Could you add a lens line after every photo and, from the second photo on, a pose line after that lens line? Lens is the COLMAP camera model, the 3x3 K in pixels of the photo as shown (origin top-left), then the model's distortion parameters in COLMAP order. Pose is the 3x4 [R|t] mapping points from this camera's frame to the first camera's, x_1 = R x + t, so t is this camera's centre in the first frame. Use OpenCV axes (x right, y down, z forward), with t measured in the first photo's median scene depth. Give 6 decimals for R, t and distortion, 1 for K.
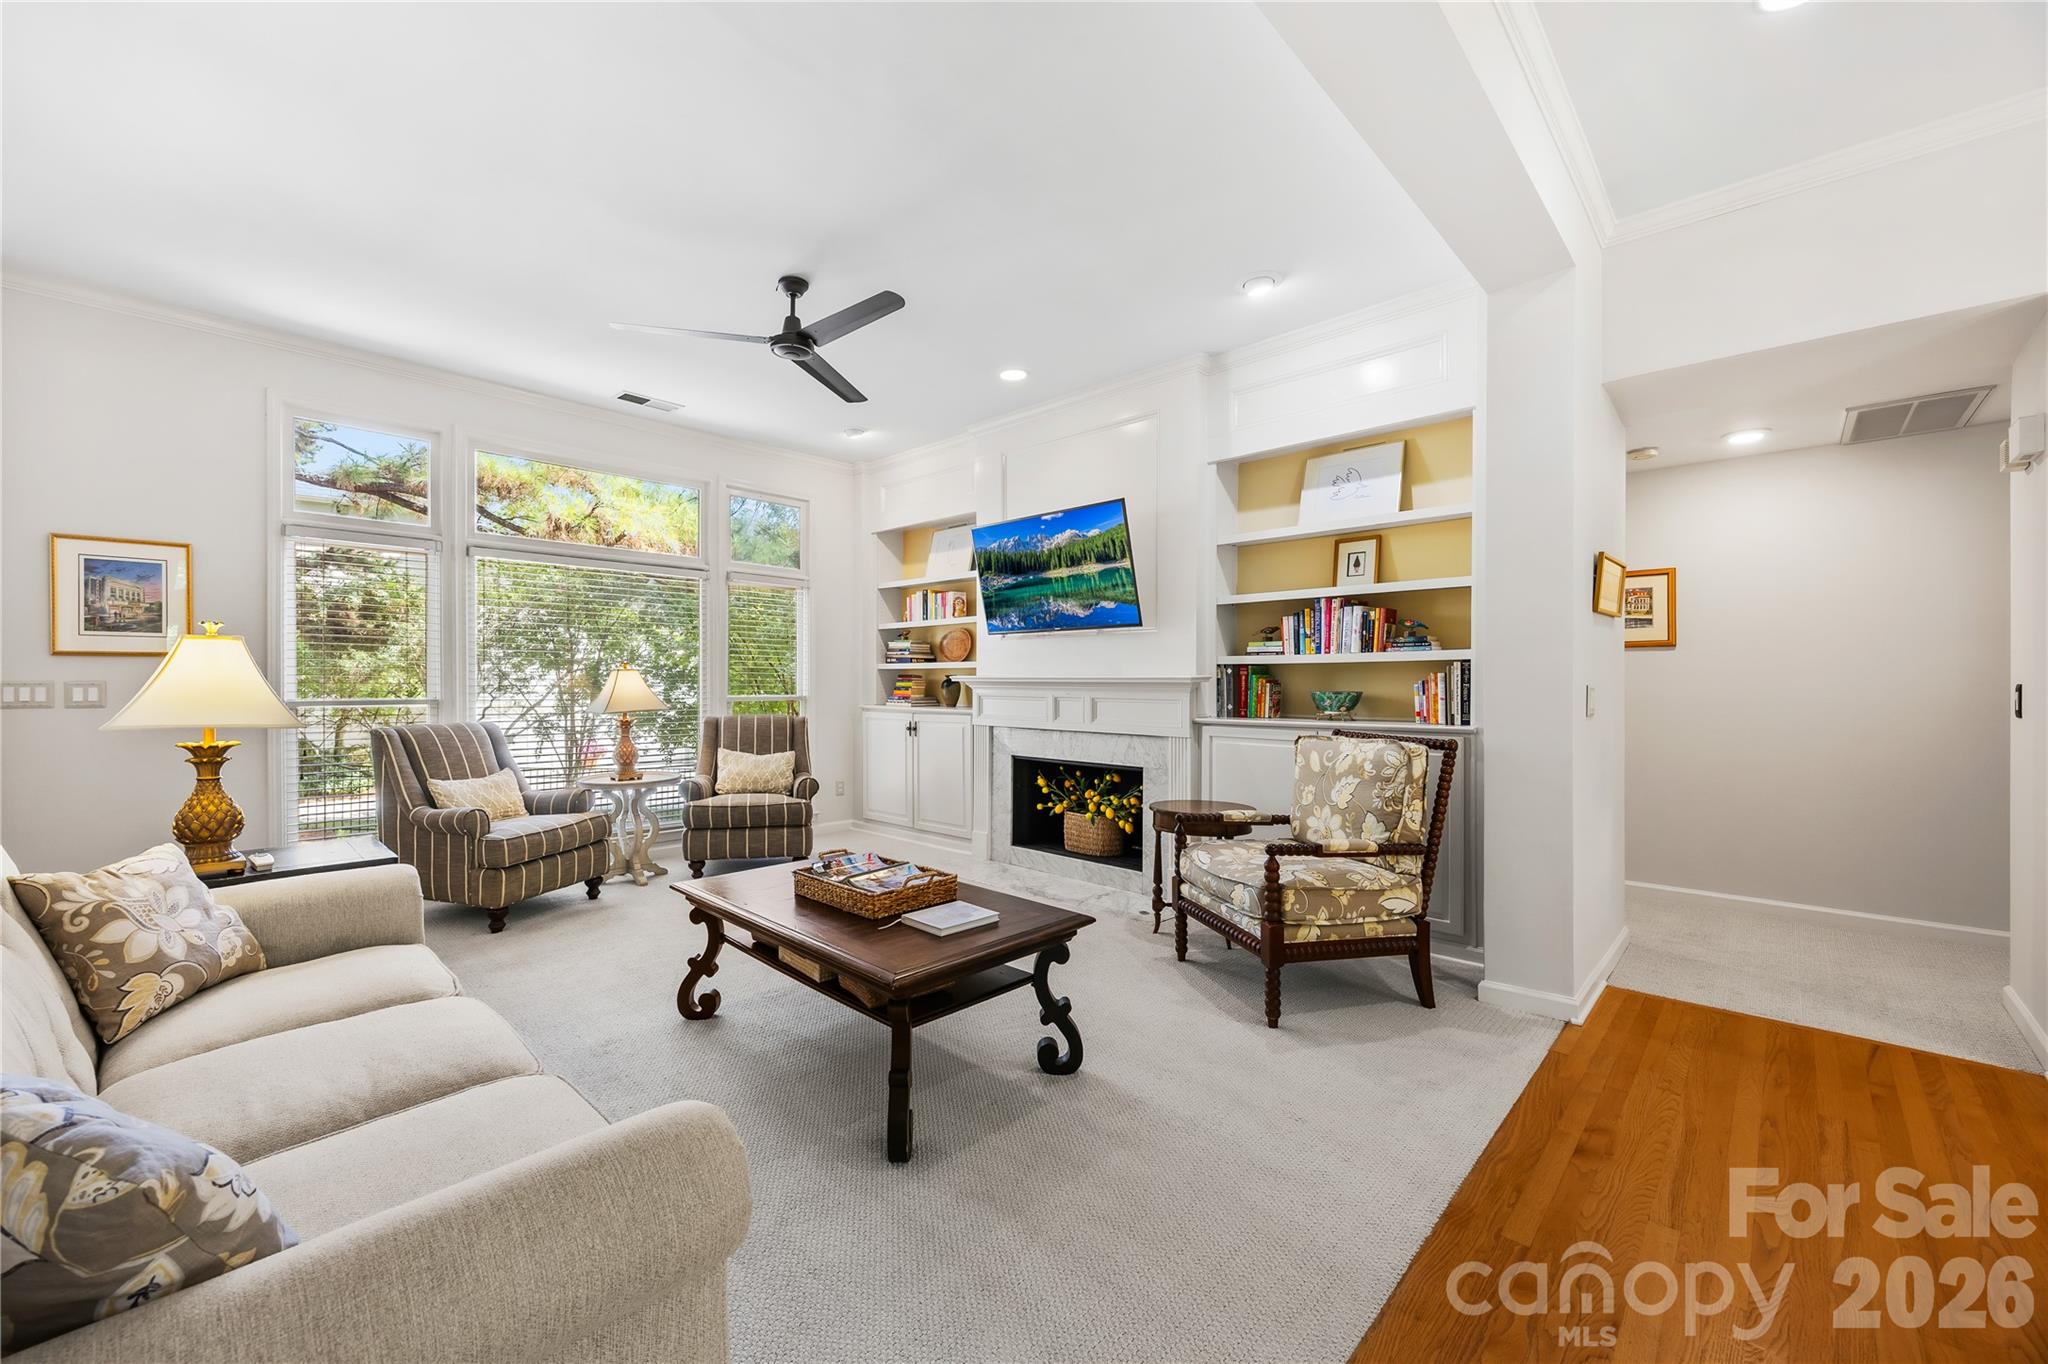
lens RADIAL K [[800.2, 0, 1002.7], [0, 800.2, 690.8], [0, 0, 1]] dist [-0.002161, 0.000333]
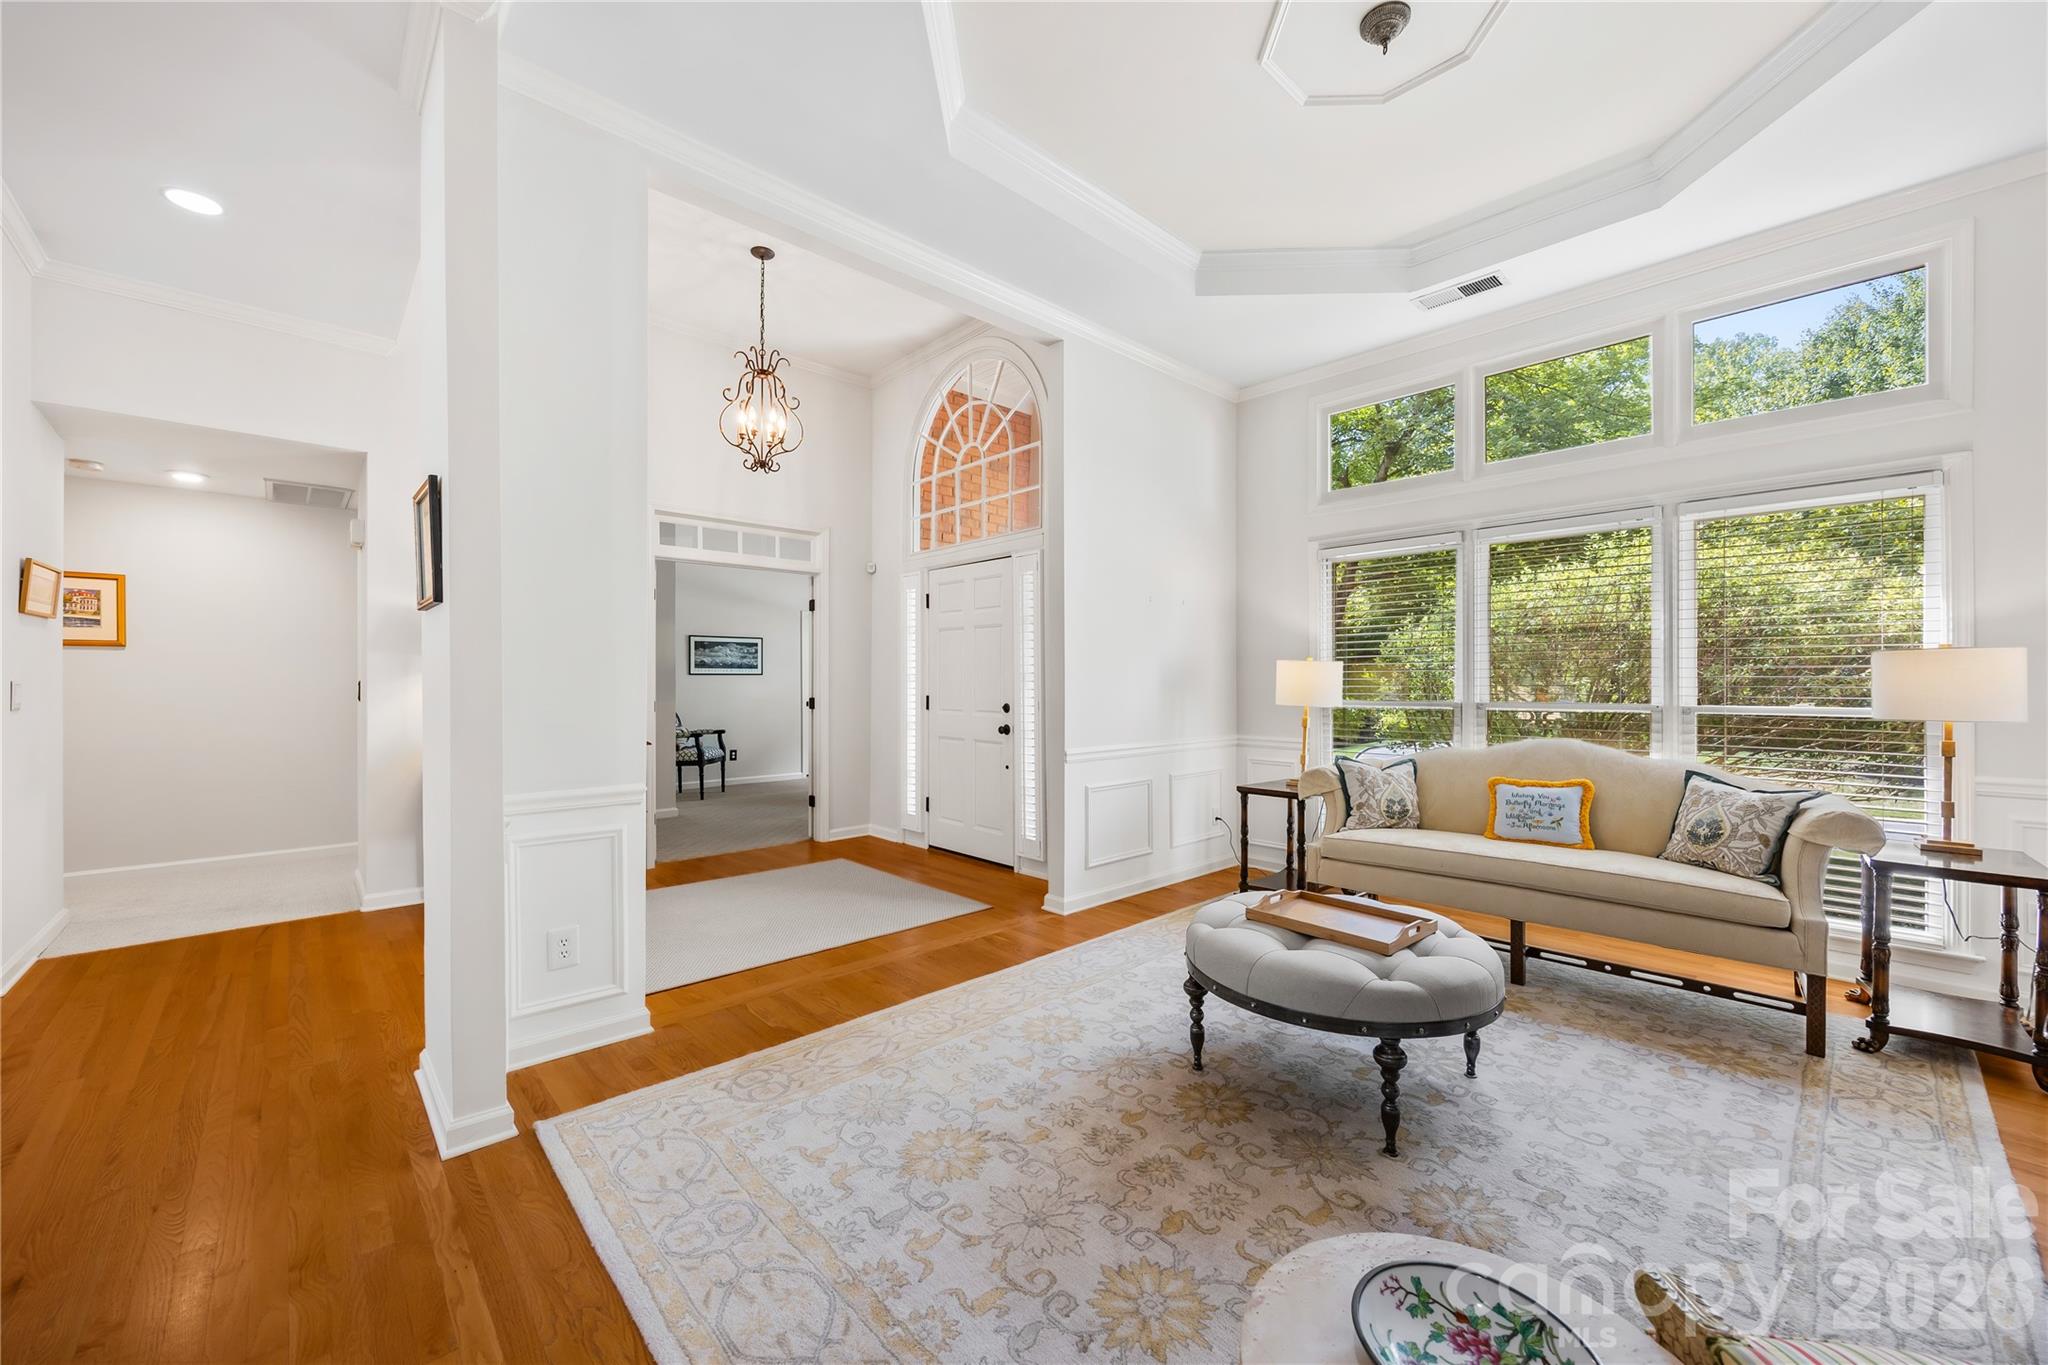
lens RADIAL K [[797.7, 0, 1021.2], [0, 797.7, 679.0], [0, 0, 1]] dist [-0.005118, 0.000449]
pose [[0.052917, 0.002638, 0.998595, -0.206630], [0.010356, 0.999941, -0.003191, 0.005576], [-0.998545, 0.010510, 0.052886, -0.329663]]
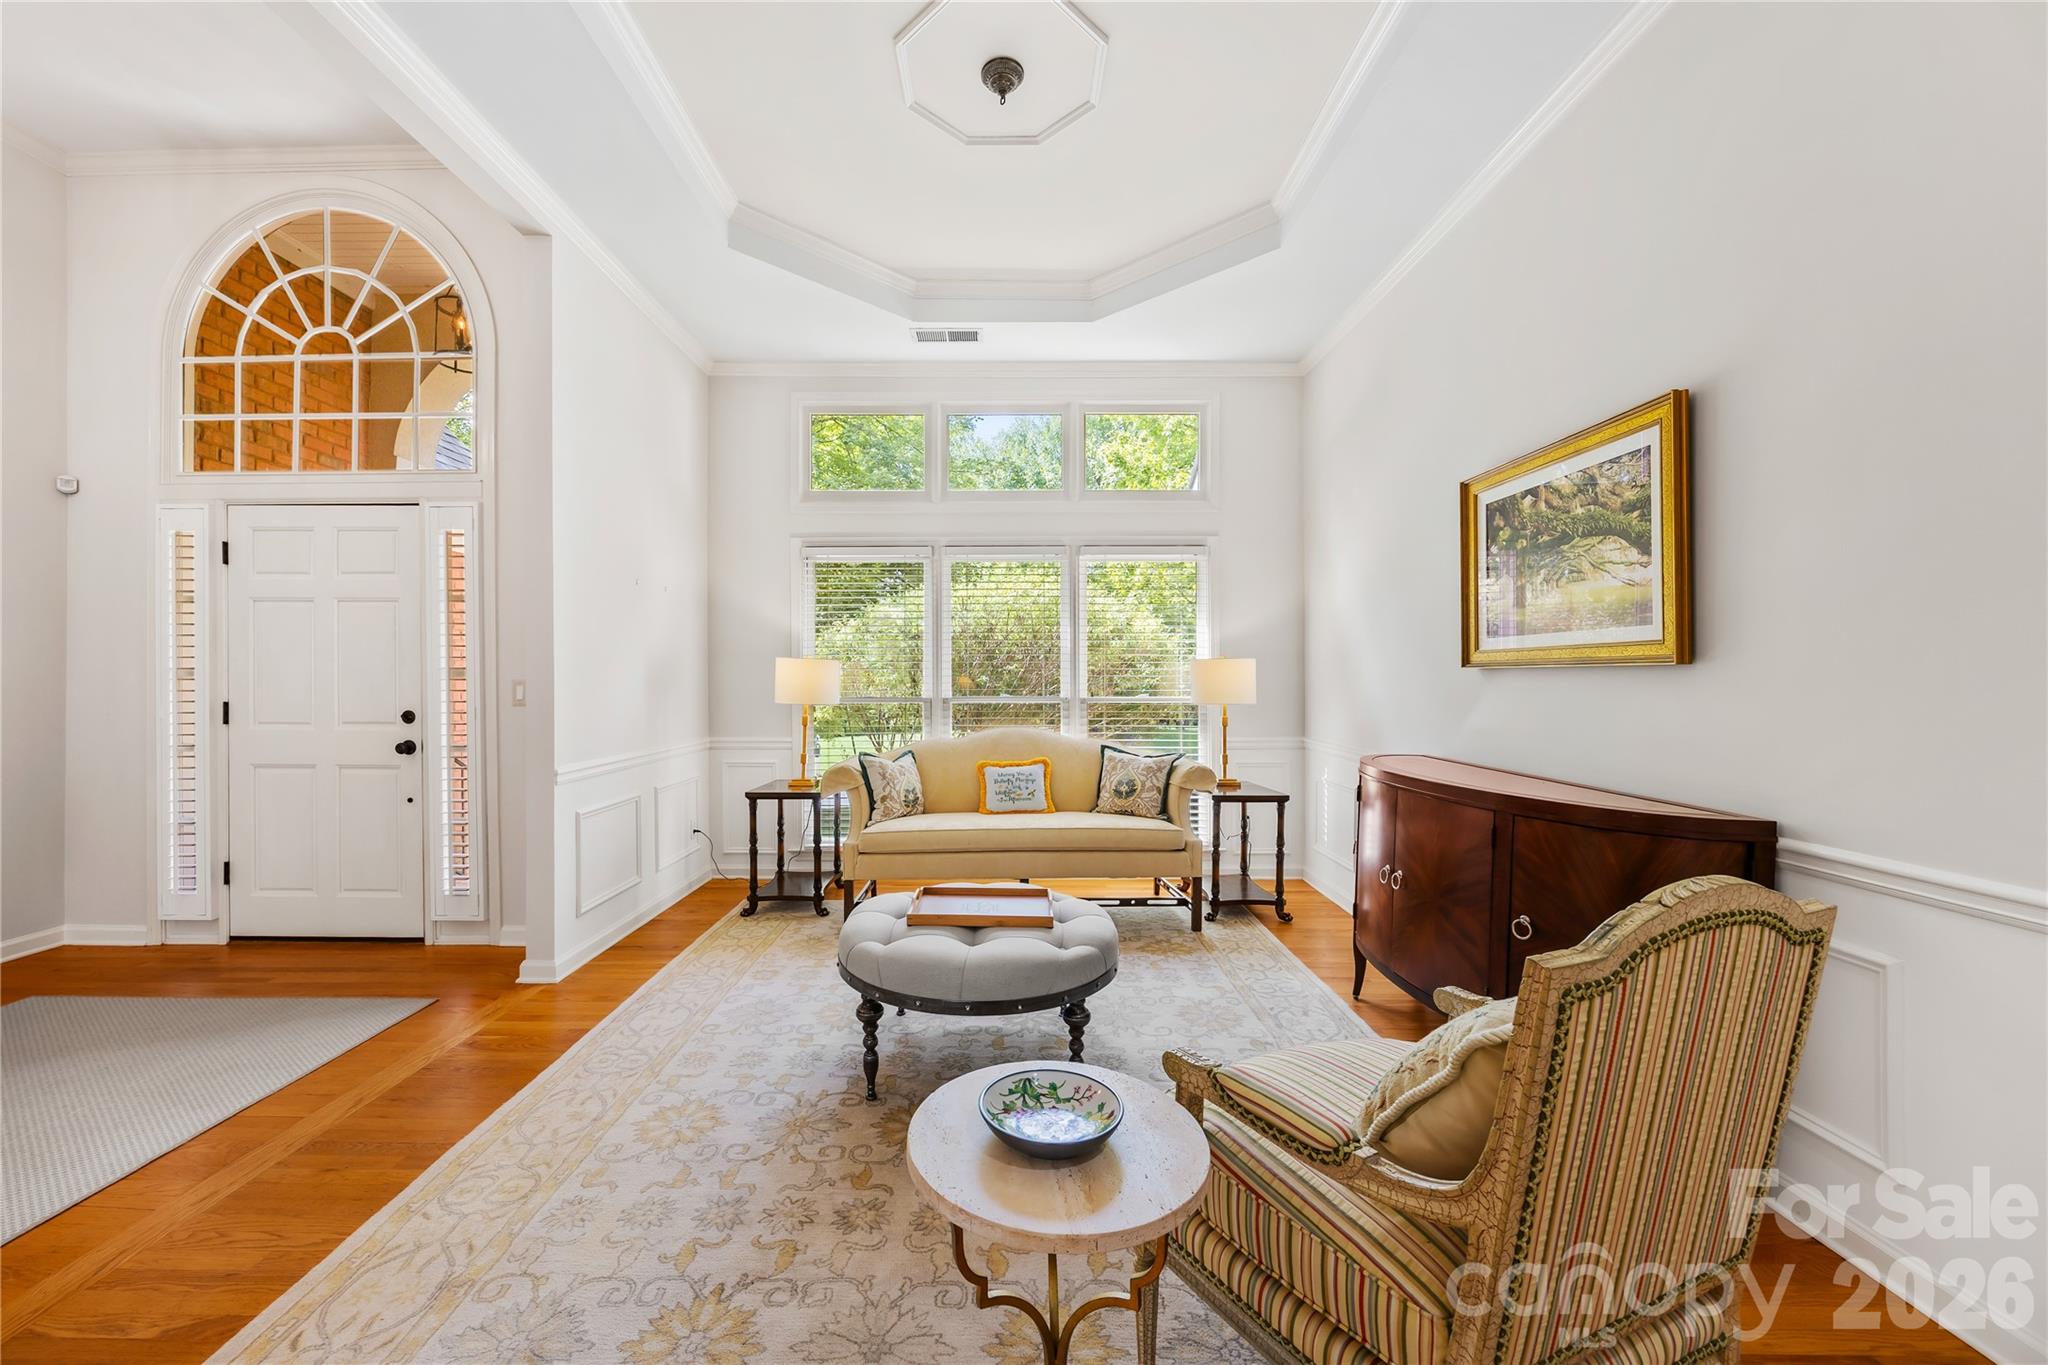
lens RADIAL K [[797.7, 0, 993.1], [0, 797.7, 680.5], [0, 0, 1]] dist [-0.005118, 0.000449]
pose [[-0.694875, -0.002701, 0.719126, -0.050630], [0.007080, 0.999919, 0.010597, 0.001218], [-0.719096, 0.012455, -0.694799, -0.096569]]
